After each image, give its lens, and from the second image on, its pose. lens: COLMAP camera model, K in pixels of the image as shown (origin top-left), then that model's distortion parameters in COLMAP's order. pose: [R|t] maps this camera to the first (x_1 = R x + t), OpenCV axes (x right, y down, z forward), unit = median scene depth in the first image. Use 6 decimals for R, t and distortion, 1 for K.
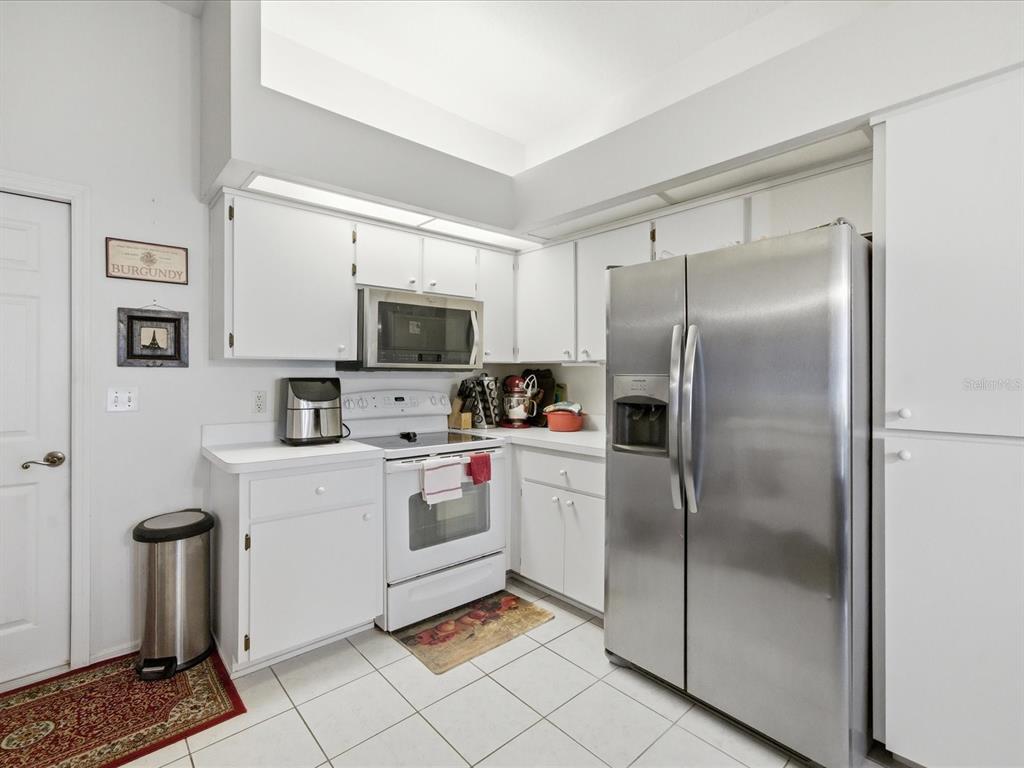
lens RADIAL K [[484.4, 0, 505.1], [0, 484.4, 379.4], [0, 0, 1]] dist [-0.079583, 0.055573]
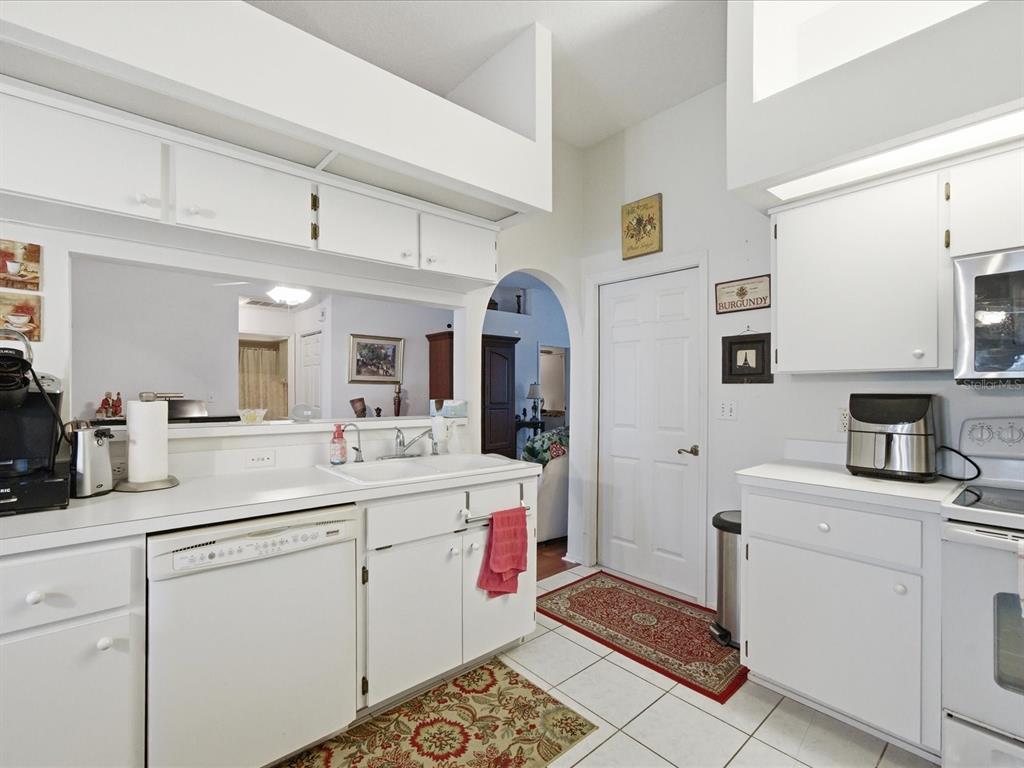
lens RADIAL K [[477.4, 0, 509.1], [0, 477.4, 391.7], [0, 0, 1]] dist [-0.022829, 0.015898]
pose [[-0.011451, 0.002445, -0.999931, 0.399056], [-0.008553, 0.999960, 0.002543, -0.004024], [0.999898, 0.008582, -0.011430, 0.388293]]
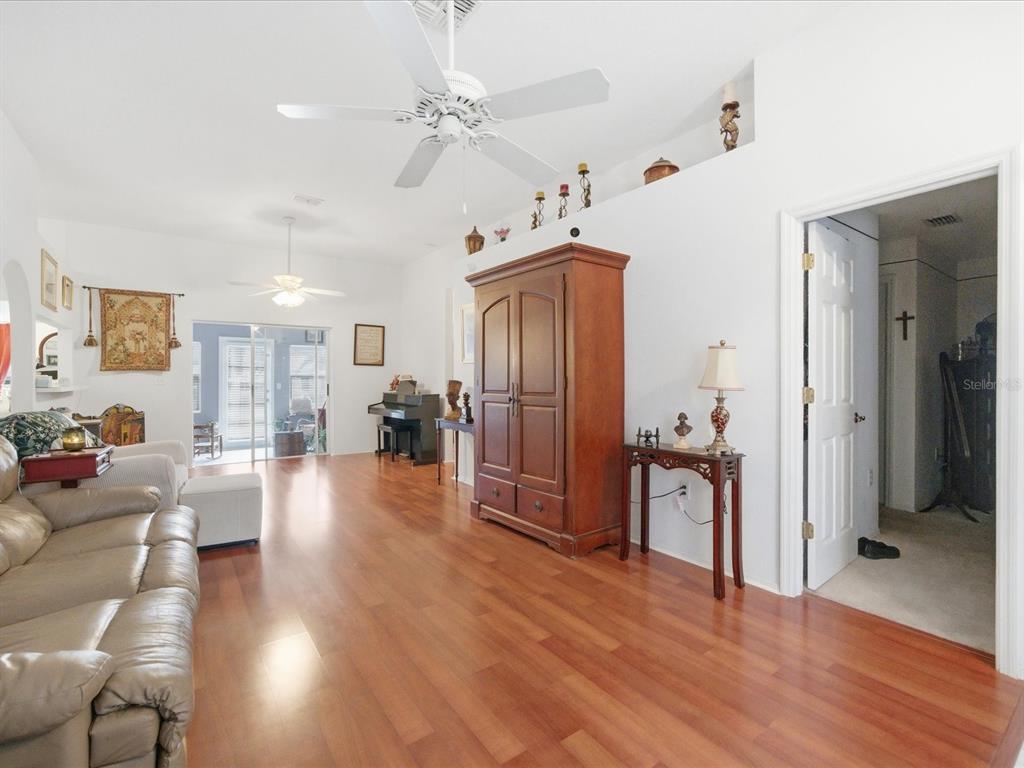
lens RADIAL K [[466.7, 0, 514.4], [0, 466.7, 377.9], [0, 0, 1]] dist [0.000904, 0.000348]
pose [[-0.994279, -0.000138, 0.106817, -2.633488], [0.000852, 0.999957, 0.009218, 0.013574], [-0.106813, 0.009257, -0.994236, 1.671206]]
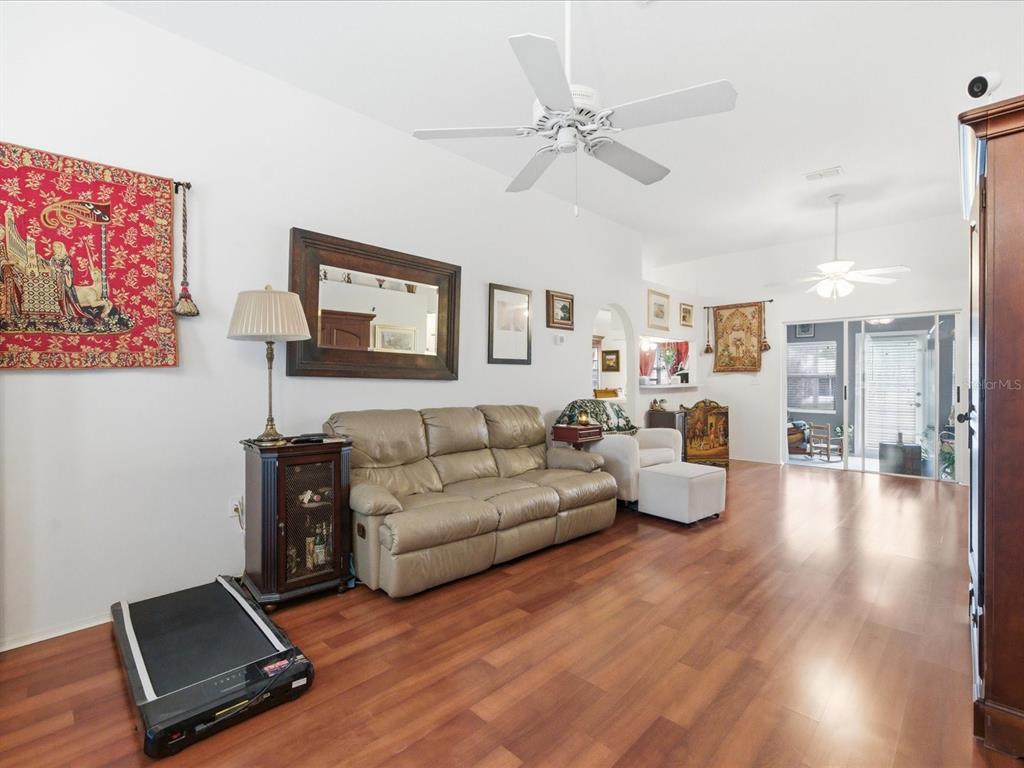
lens RADIAL K [[495.7, 0, 508.7], [0, 495.7, 373.5], [0, 0, 1]] dist [-0.038636, 0.034580]
pose [[-0.062805, 0.007946, 0.997994, -3.301344], [0.007345, 0.999945, -0.007499, 0.018757], [-0.997999, 0.006859, -0.062860, 1.056922]]
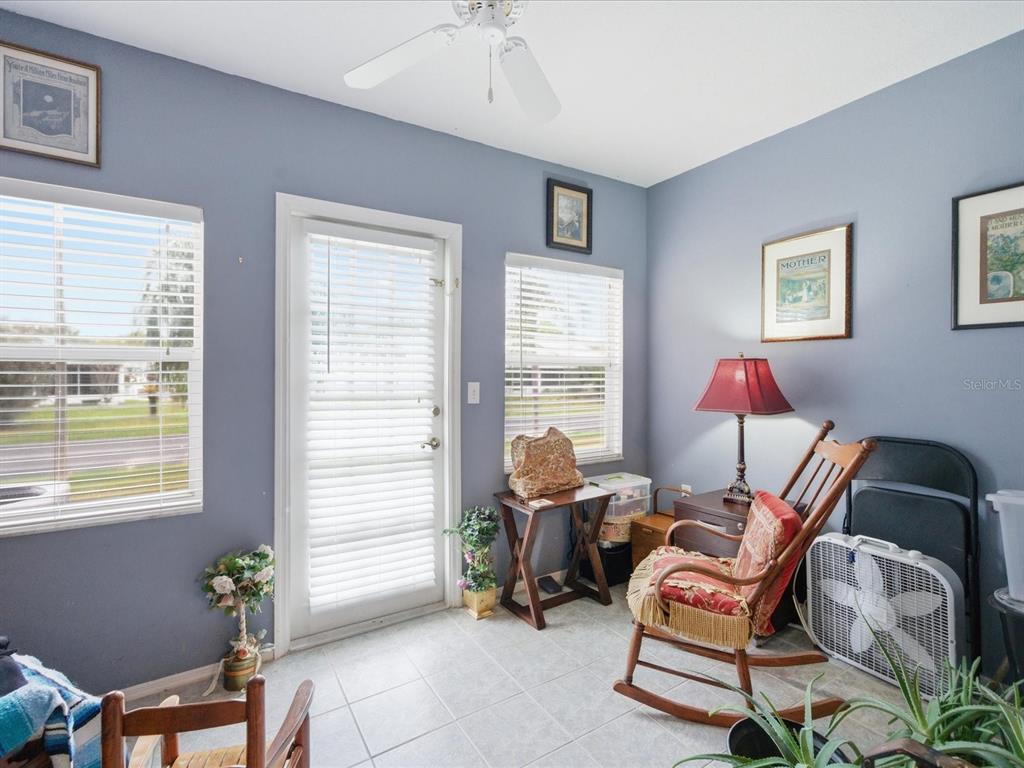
lens RADIAL K [[484.4, 0, 505.1], [0, 484.4, 379.4], [0, 0, 1]] dist [-0.079583, 0.055573]
pose [[-0.986140, -0.001944, 0.165906, -0.624638], [0.000670, 0.999877, 0.015698, 0.059761], [-0.165916, 0.015592, -0.986017, -0.769275]]
